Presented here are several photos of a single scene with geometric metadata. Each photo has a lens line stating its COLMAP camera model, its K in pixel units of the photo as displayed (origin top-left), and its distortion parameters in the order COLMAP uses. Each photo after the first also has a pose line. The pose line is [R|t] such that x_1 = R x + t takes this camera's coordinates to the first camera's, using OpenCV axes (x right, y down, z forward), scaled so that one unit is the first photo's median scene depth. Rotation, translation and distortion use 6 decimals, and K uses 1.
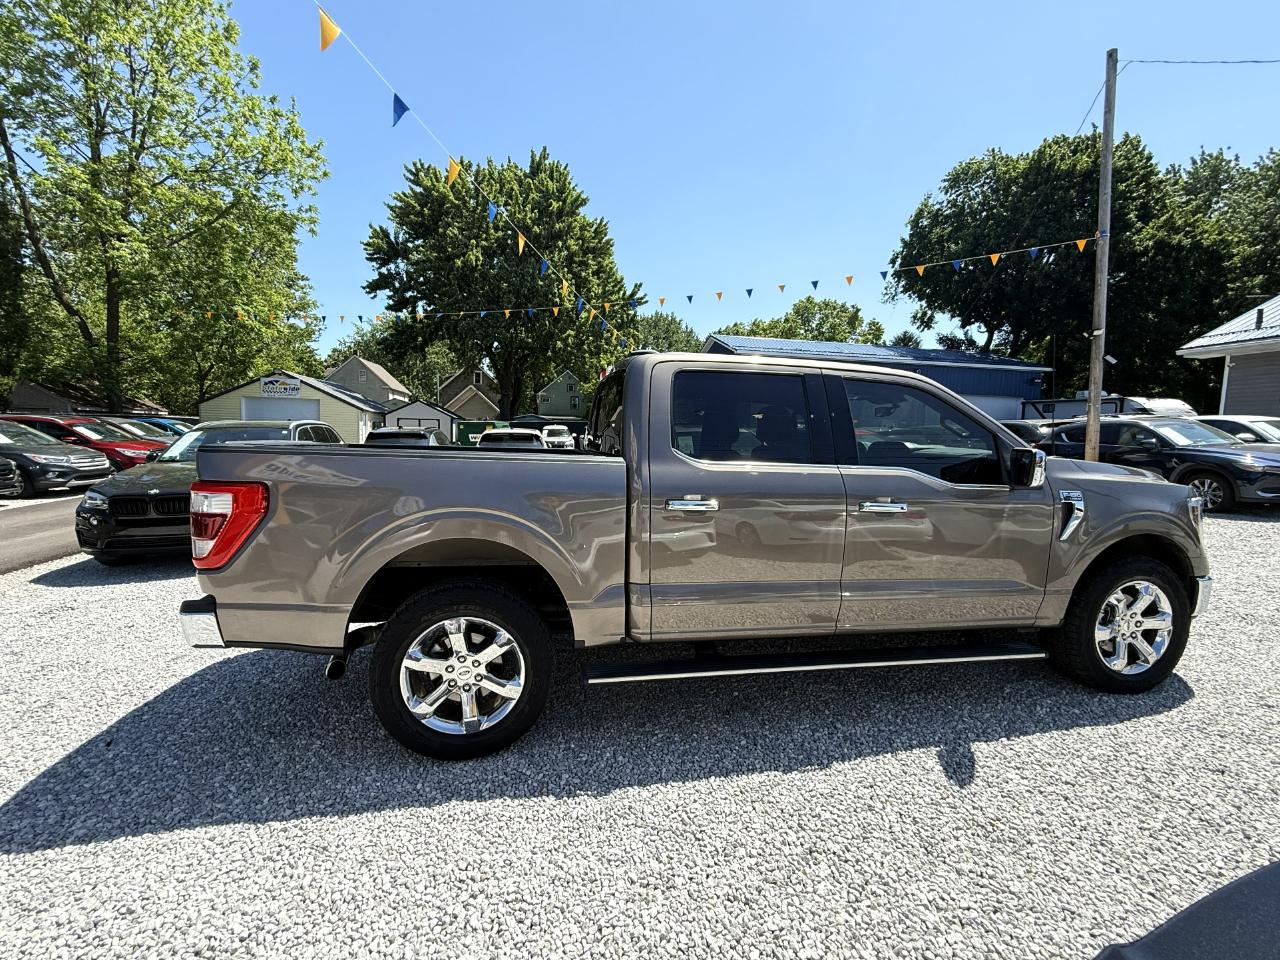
lens RADIAL K [[571.6, 0, 601.0], [0, 571.6, 507.6], [0, 0, 1]] dist [-0.000119, 0.000014]
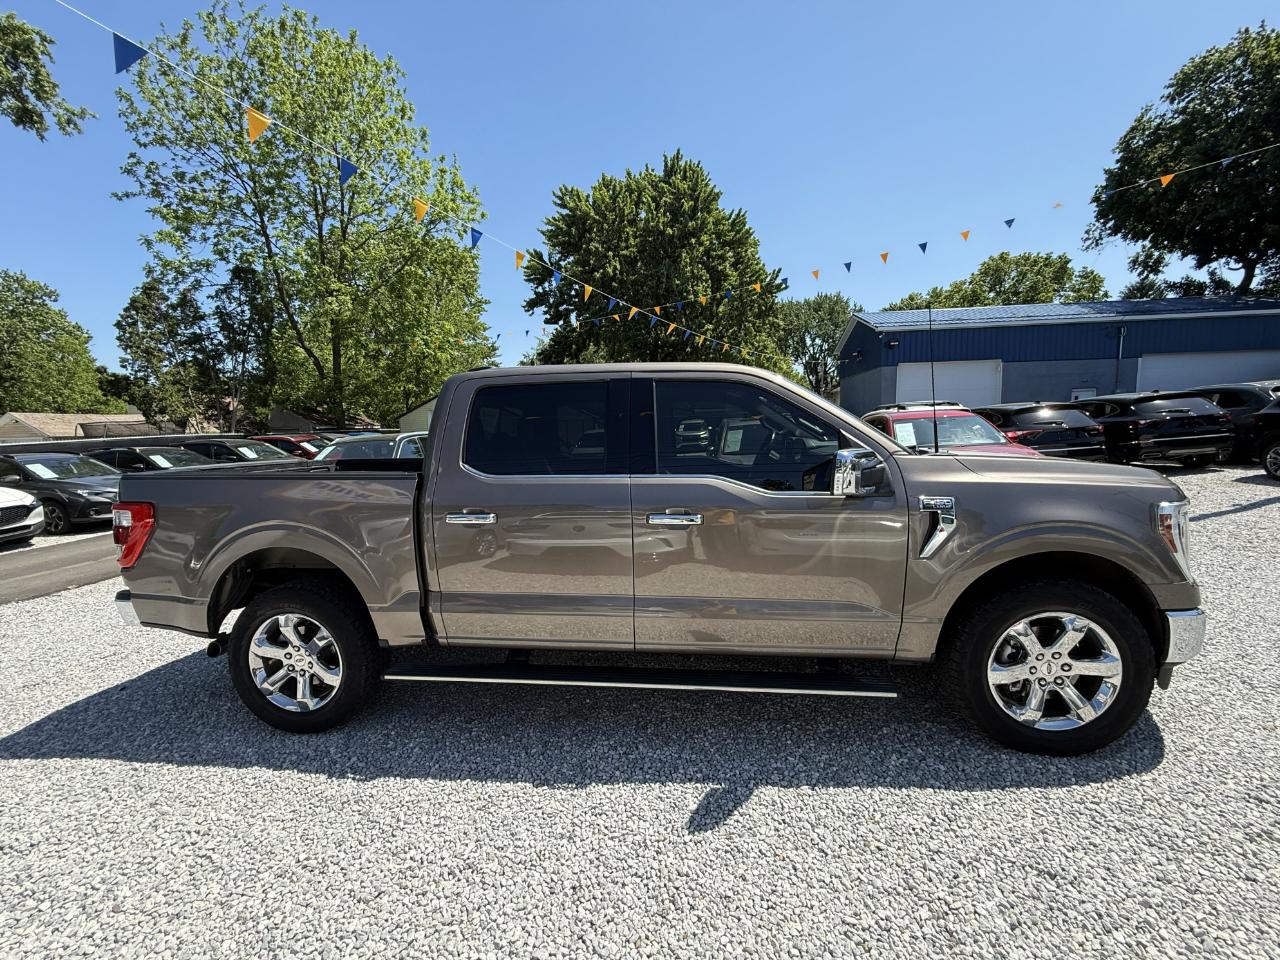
lens RADIAL K [[551.0, 0, 639.9], [0, 551.0, 501.4], [0, 0, 1]] dist [-0.001051, 0.000328]
pose [[0.948954, -0.007052, -0.315336, 0.149761], [0.011224, 0.999872, 0.011416, -0.008326], [0.315215, -0.014373, 0.948911, 0.027767]]
